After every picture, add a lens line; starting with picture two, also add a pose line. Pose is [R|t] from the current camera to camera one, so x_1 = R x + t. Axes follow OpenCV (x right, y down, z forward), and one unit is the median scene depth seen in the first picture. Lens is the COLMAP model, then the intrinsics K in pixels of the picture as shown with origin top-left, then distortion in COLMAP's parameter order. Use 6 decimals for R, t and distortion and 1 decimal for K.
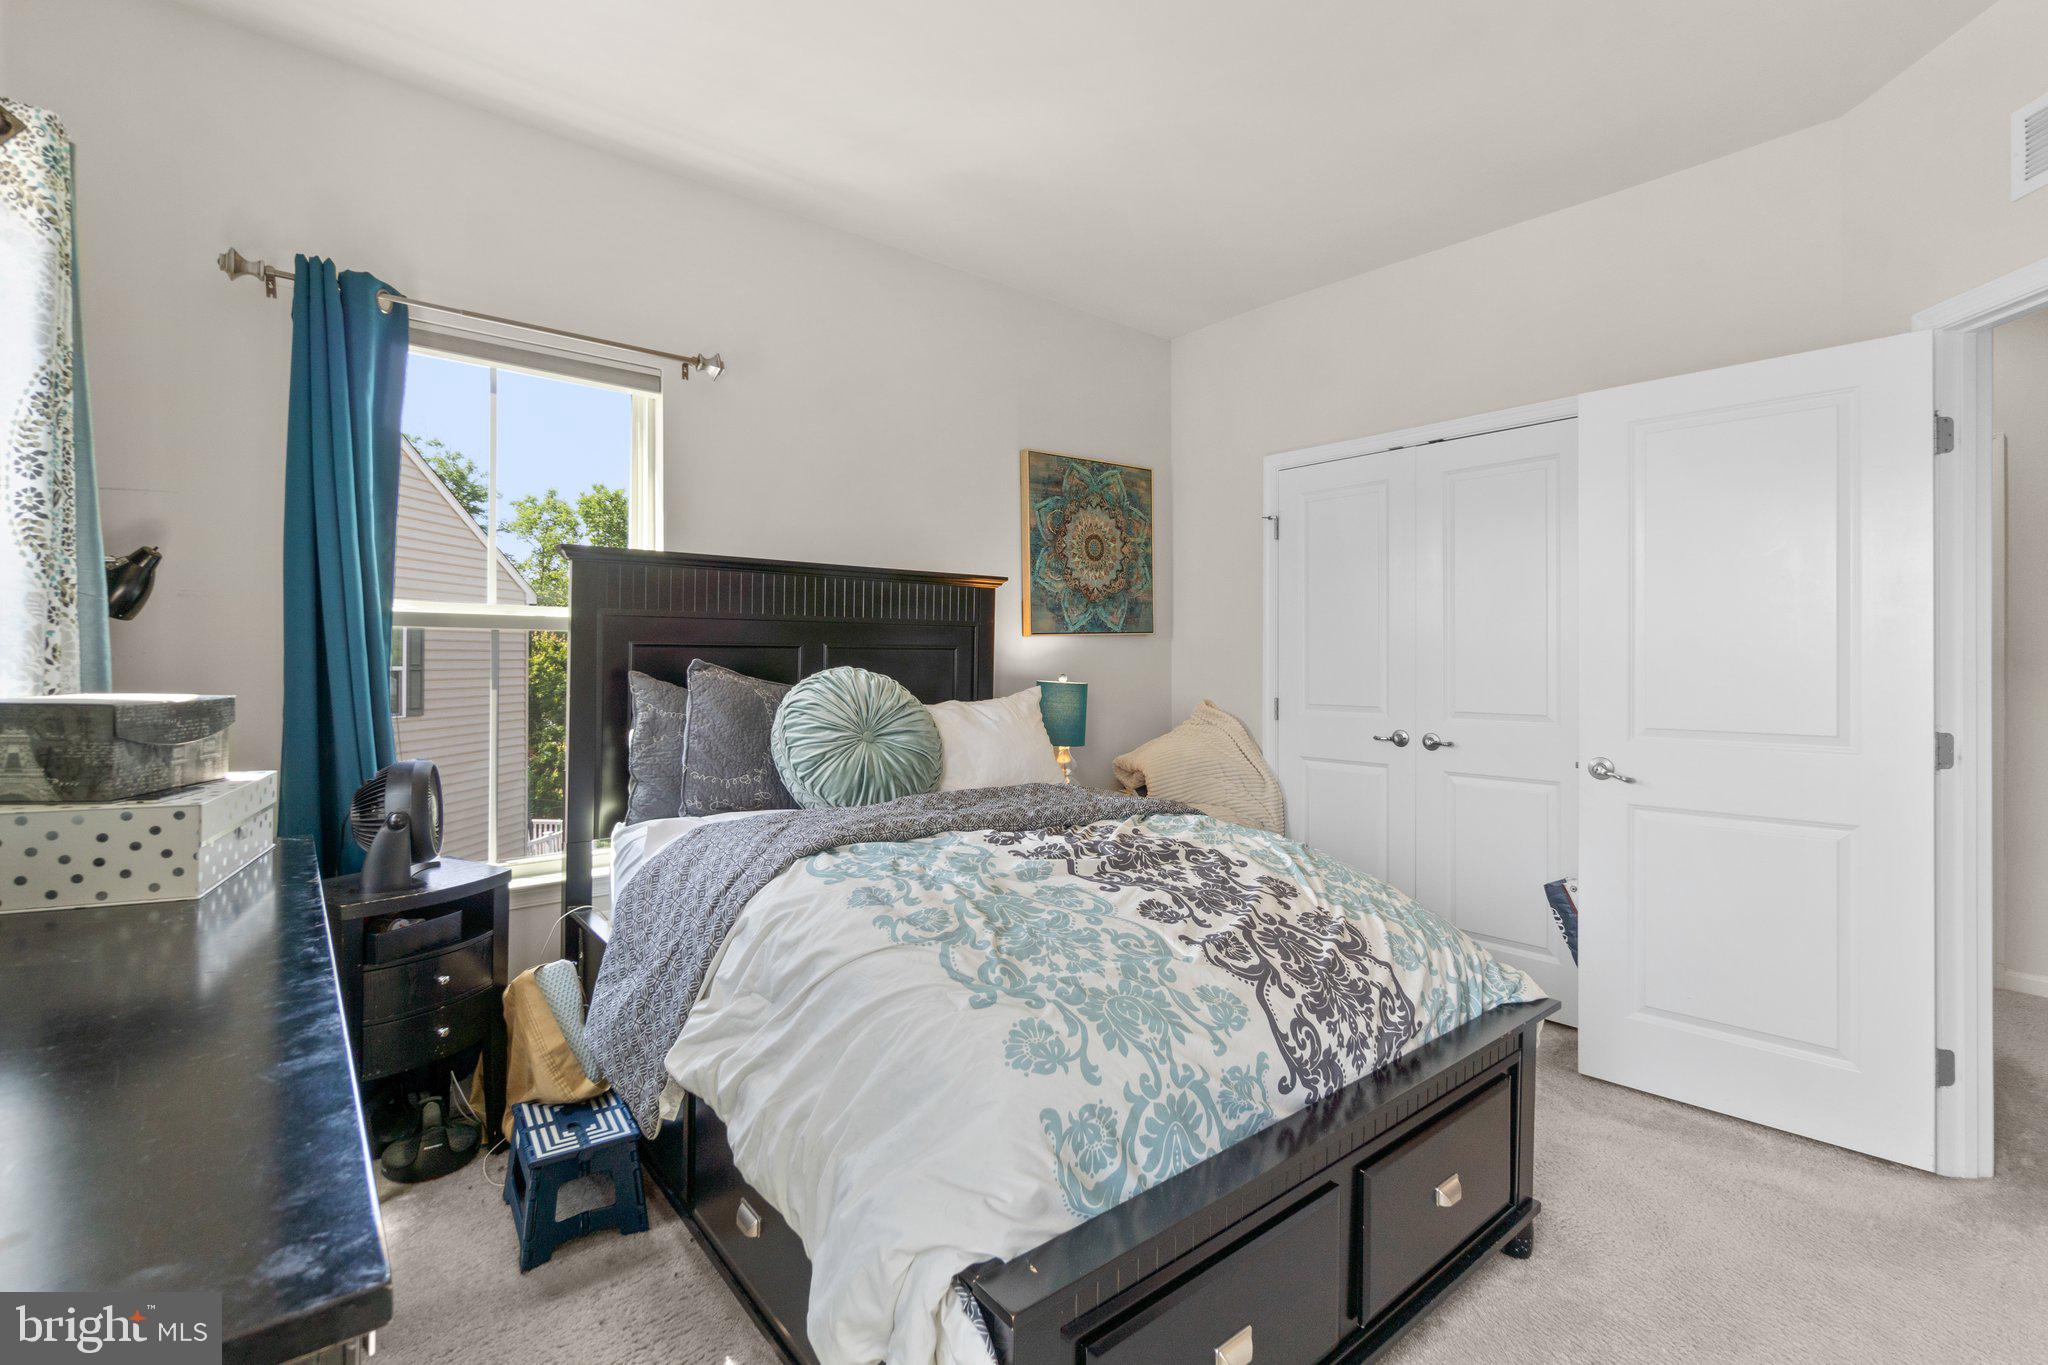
lens RADIAL K [[885.2, 0, 1019.9], [0, 885.2, 673.3], [0, 0, 1]] dist [-0.002890, -0.000167]
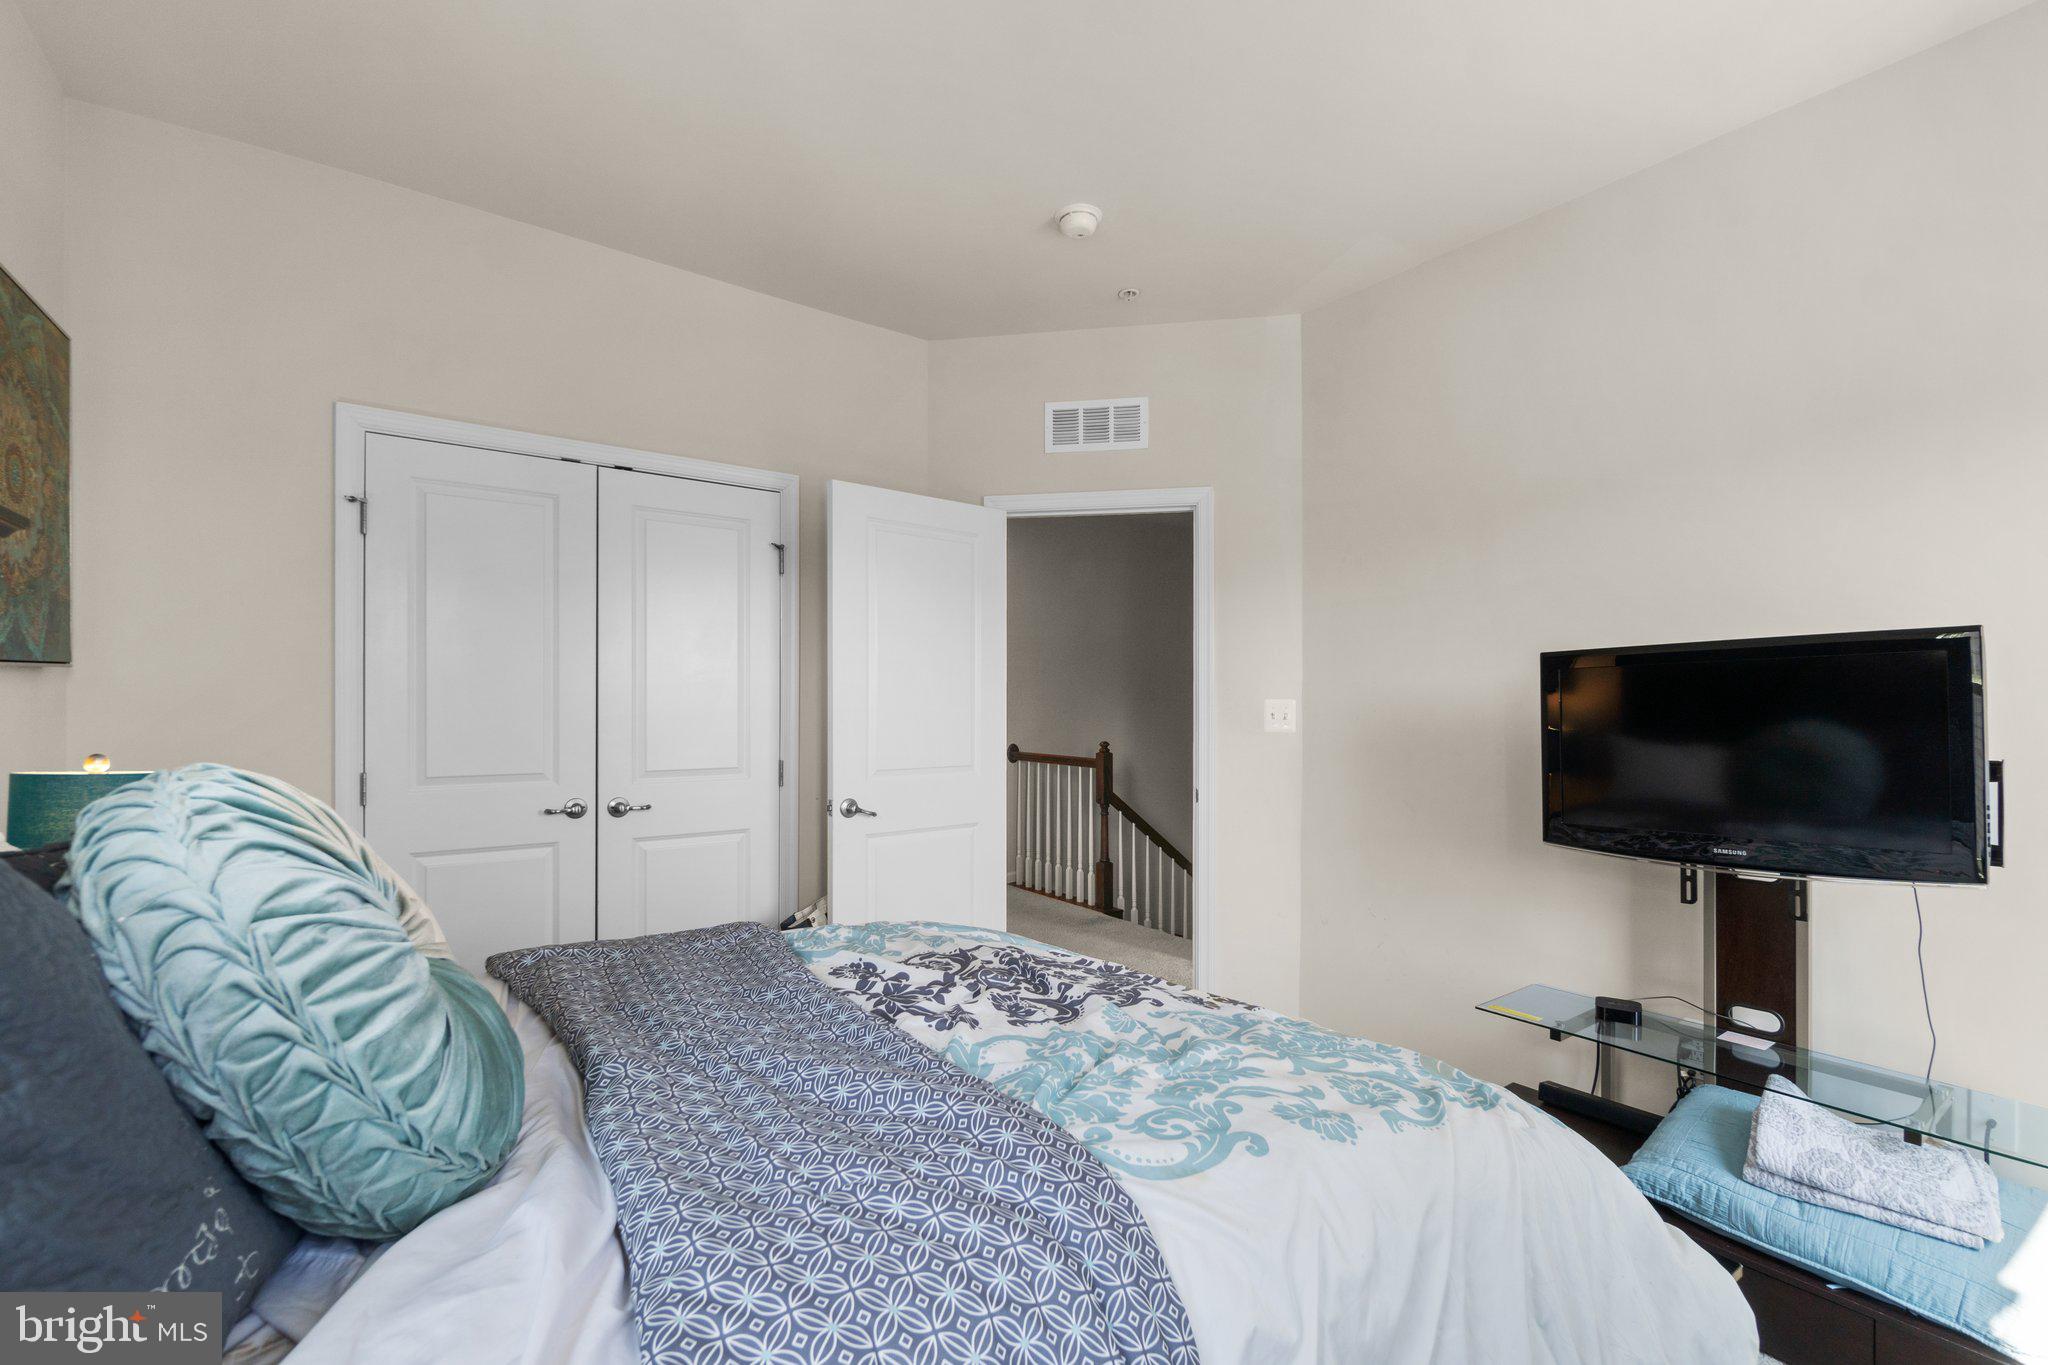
lens RADIAL K [[896.8, 0, 1021.5], [0, 896.8, 701.6], [0, 0, 1]] dist [-0.004366, -0.000533]
pose [[0.091261, 0.006157, 0.995808, -0.760092], [0.016468, 0.999835, -0.007691, -0.028531], [-0.995691, 0.017101, 0.091144, 1.025207]]
